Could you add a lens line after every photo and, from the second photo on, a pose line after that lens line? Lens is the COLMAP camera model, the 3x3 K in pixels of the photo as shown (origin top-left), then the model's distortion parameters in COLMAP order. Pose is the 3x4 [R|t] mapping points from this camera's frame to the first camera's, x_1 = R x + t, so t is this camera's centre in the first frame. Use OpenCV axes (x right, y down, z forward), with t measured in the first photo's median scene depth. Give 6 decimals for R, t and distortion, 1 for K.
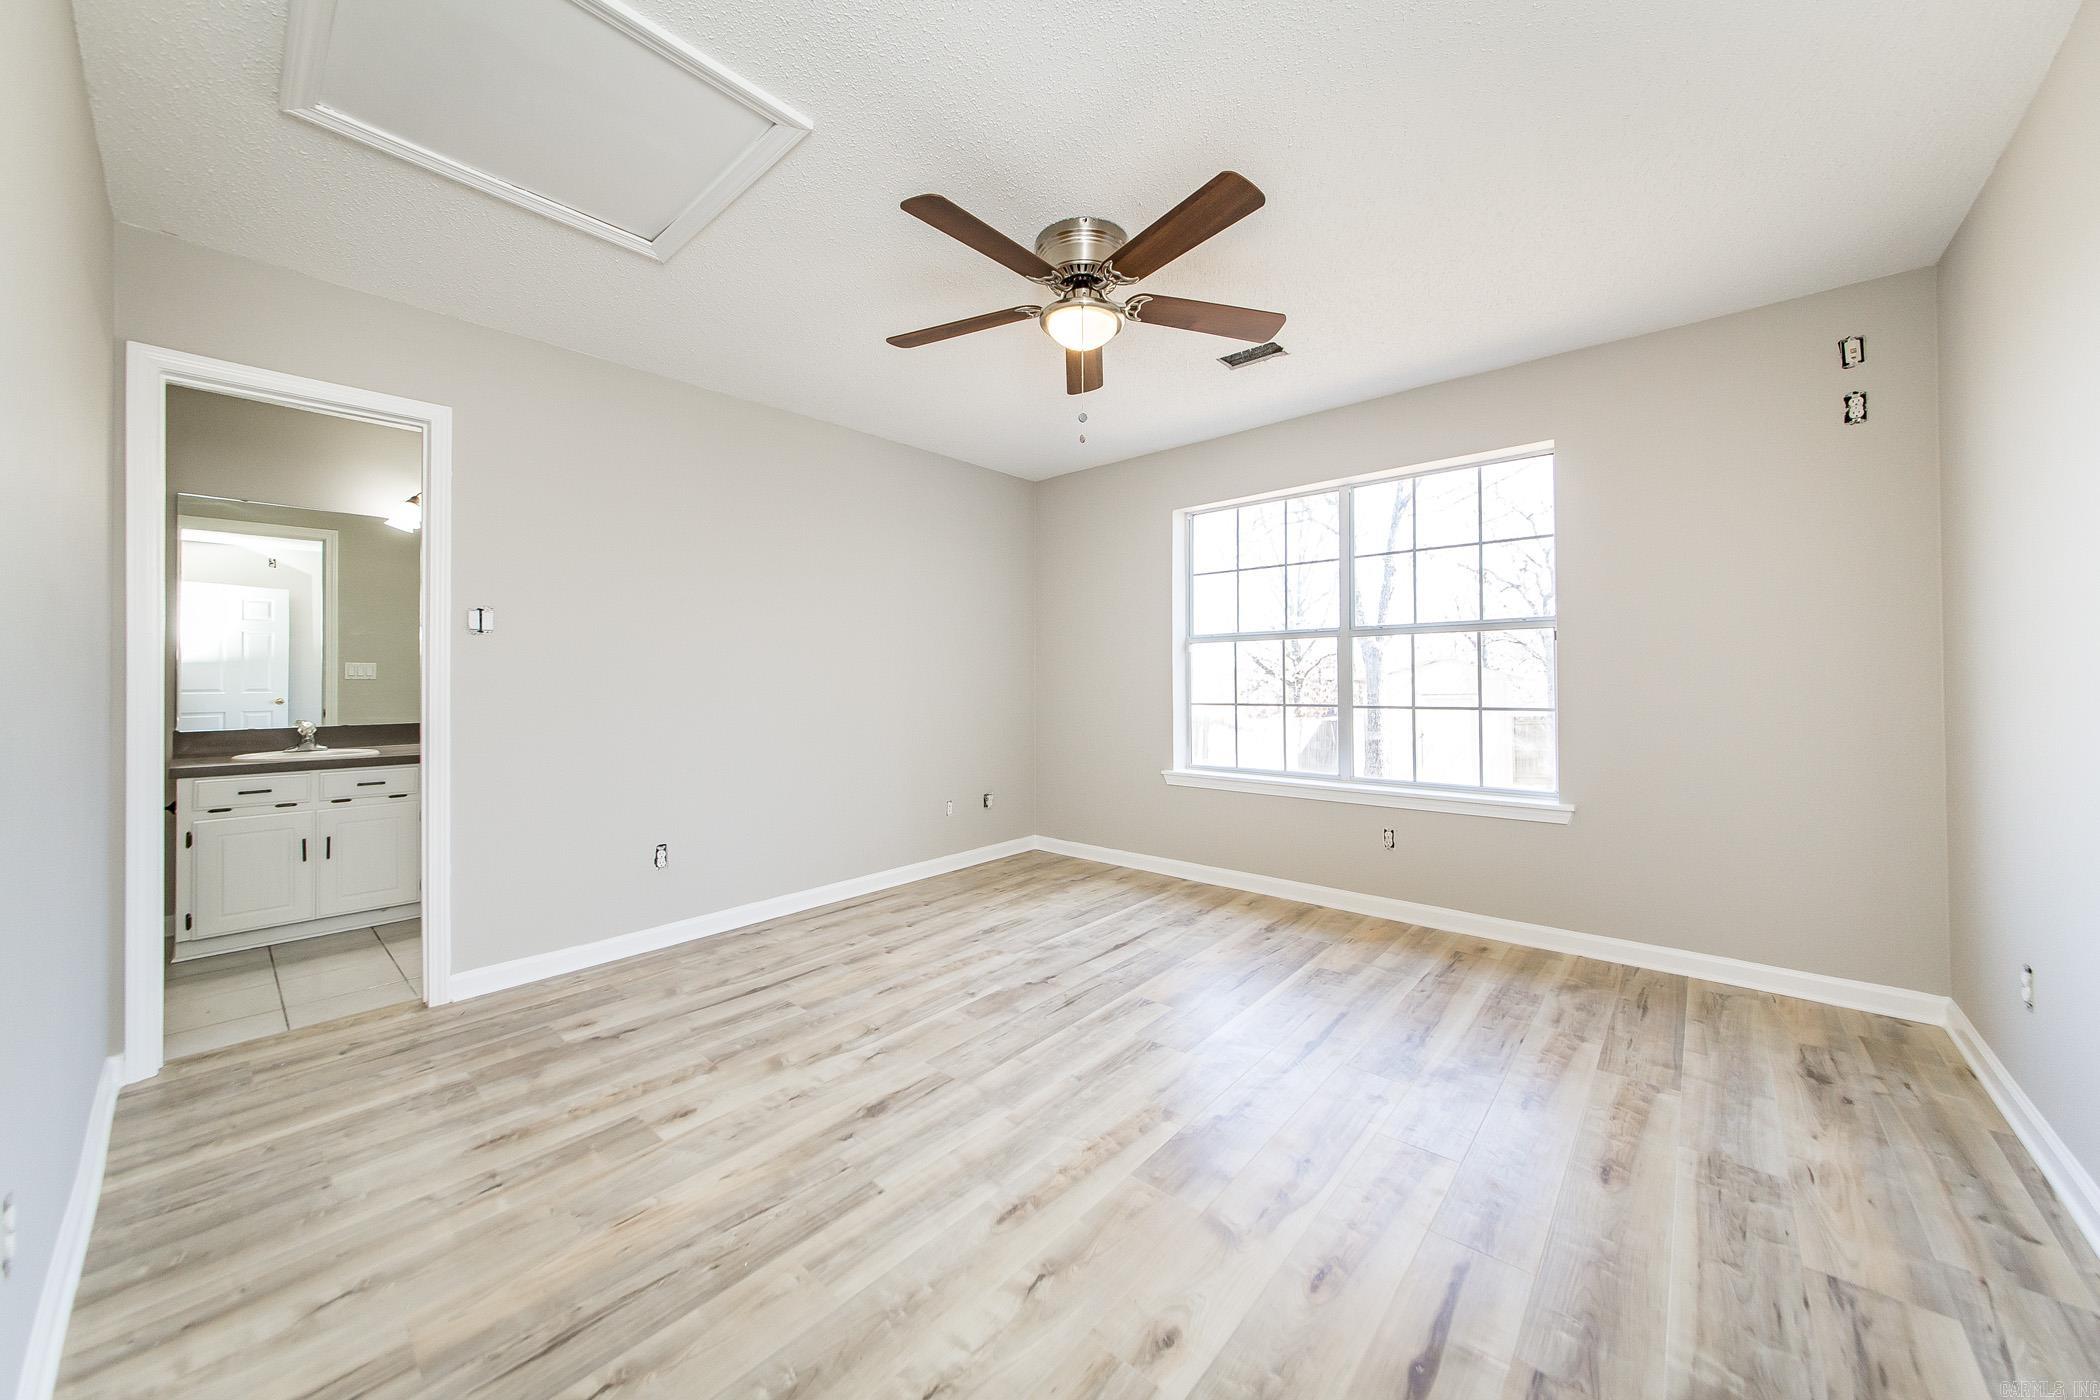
lens RADIAL K [[754.7, 0, 1054.5], [0, 754.7, 679.6], [0, 0, 1]] dist [-0.009996, -0.000669]
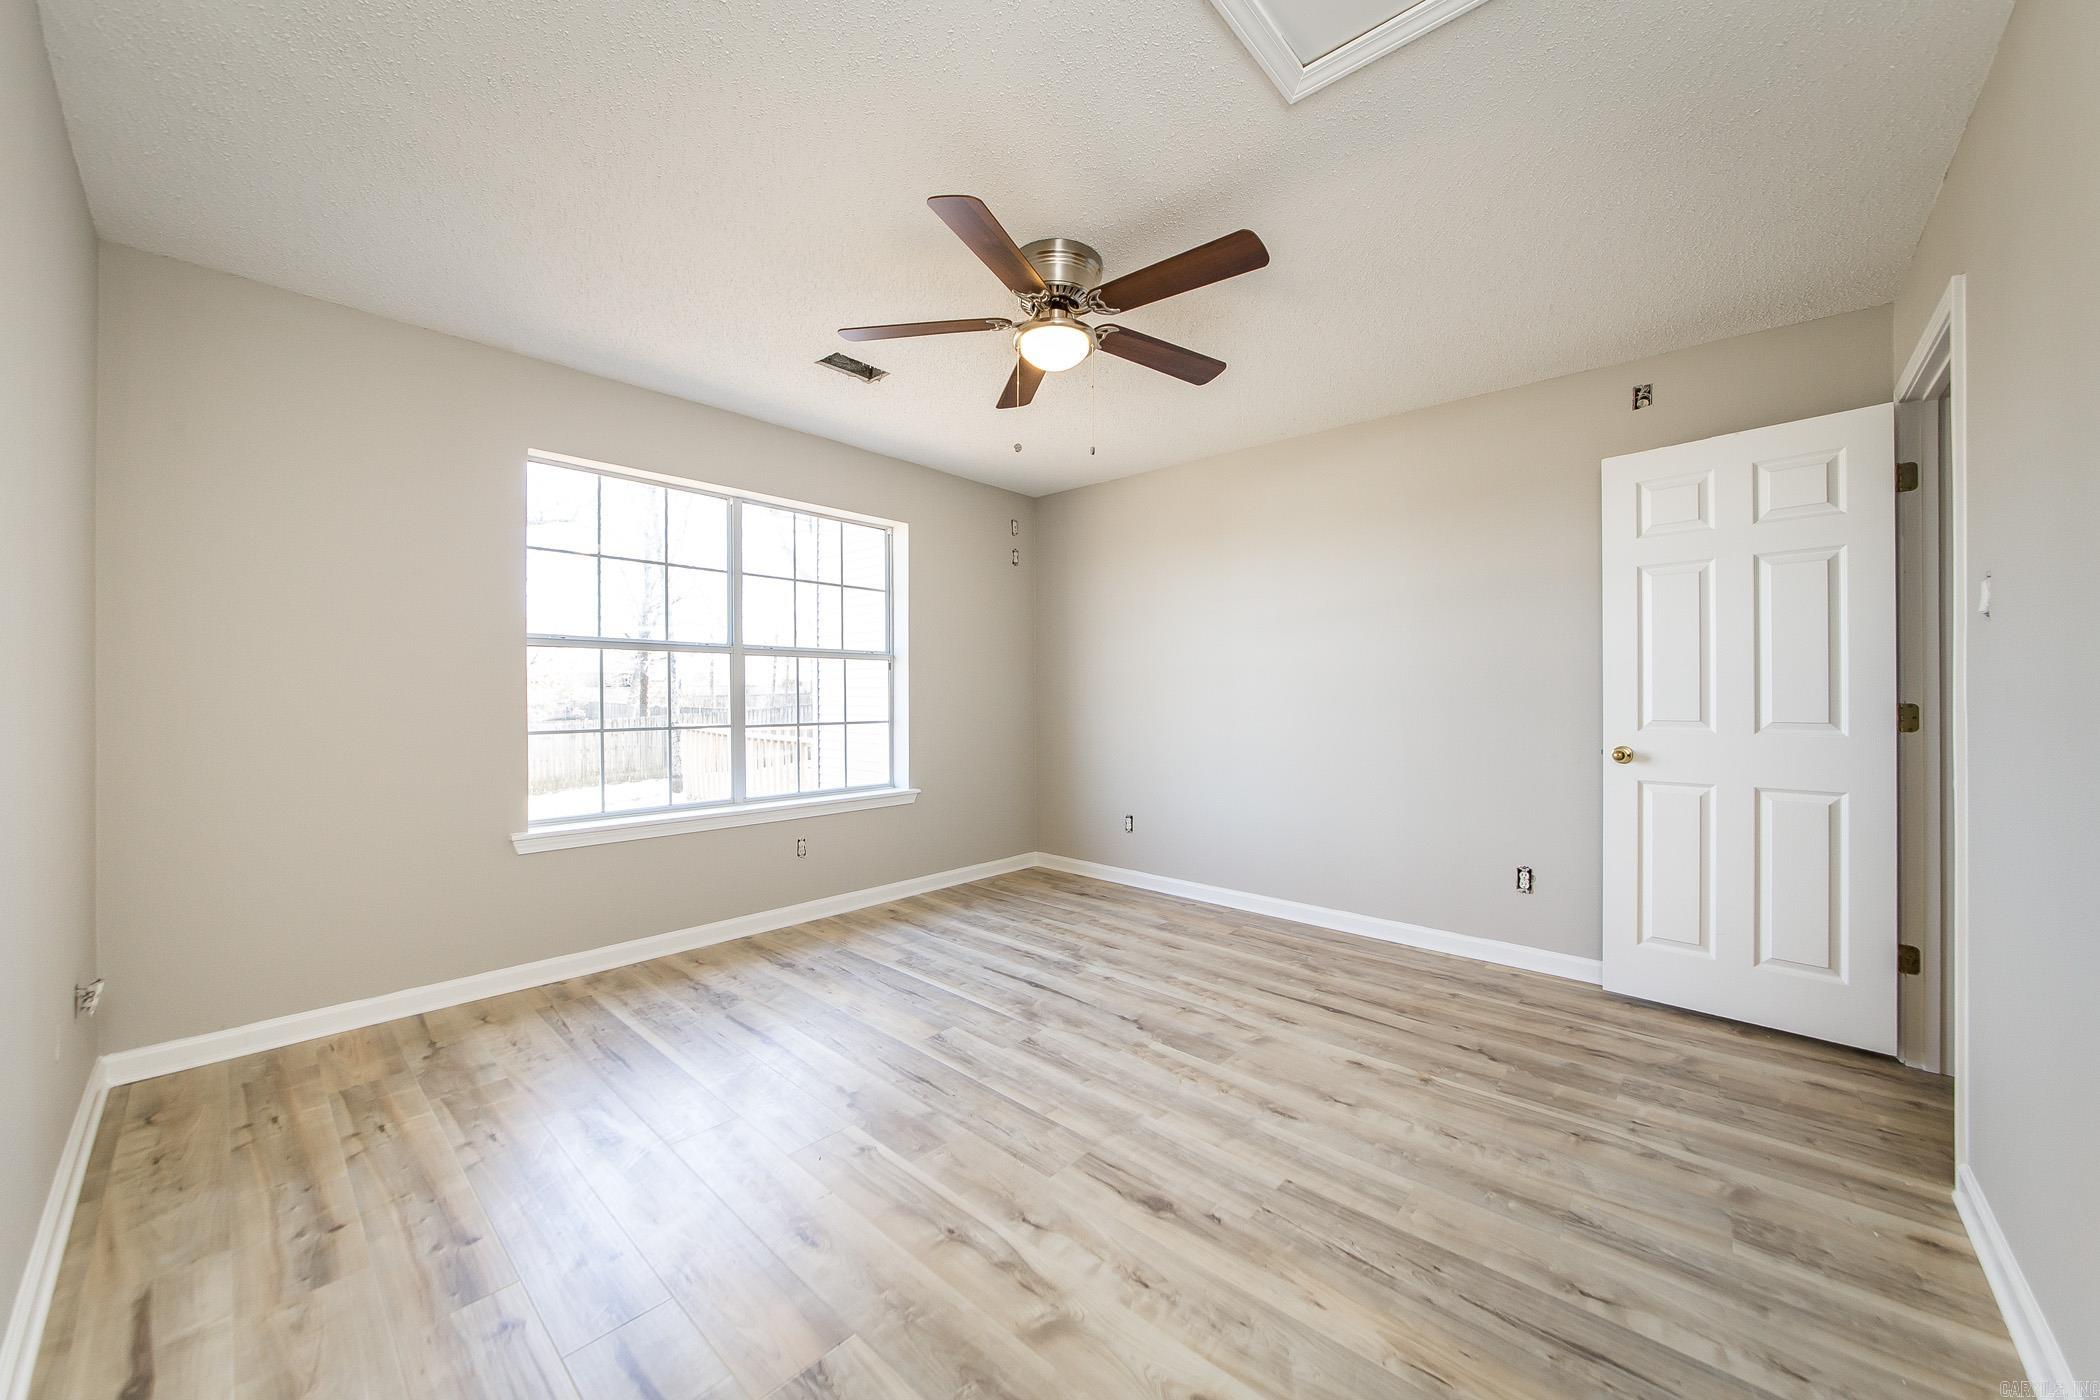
lens RADIAL K [[754.7, 0, 1051.6], [0, 754.7, 699.1], [0, 0, 1]] dist [-0.009996, -0.000669]
pose [[0.019564, -0.001807, 0.999807, -0.818498], [-0.000754, 0.999998, 0.001823, -0.001988], [-0.999808, -0.000790, 0.019563, 0.827767]]
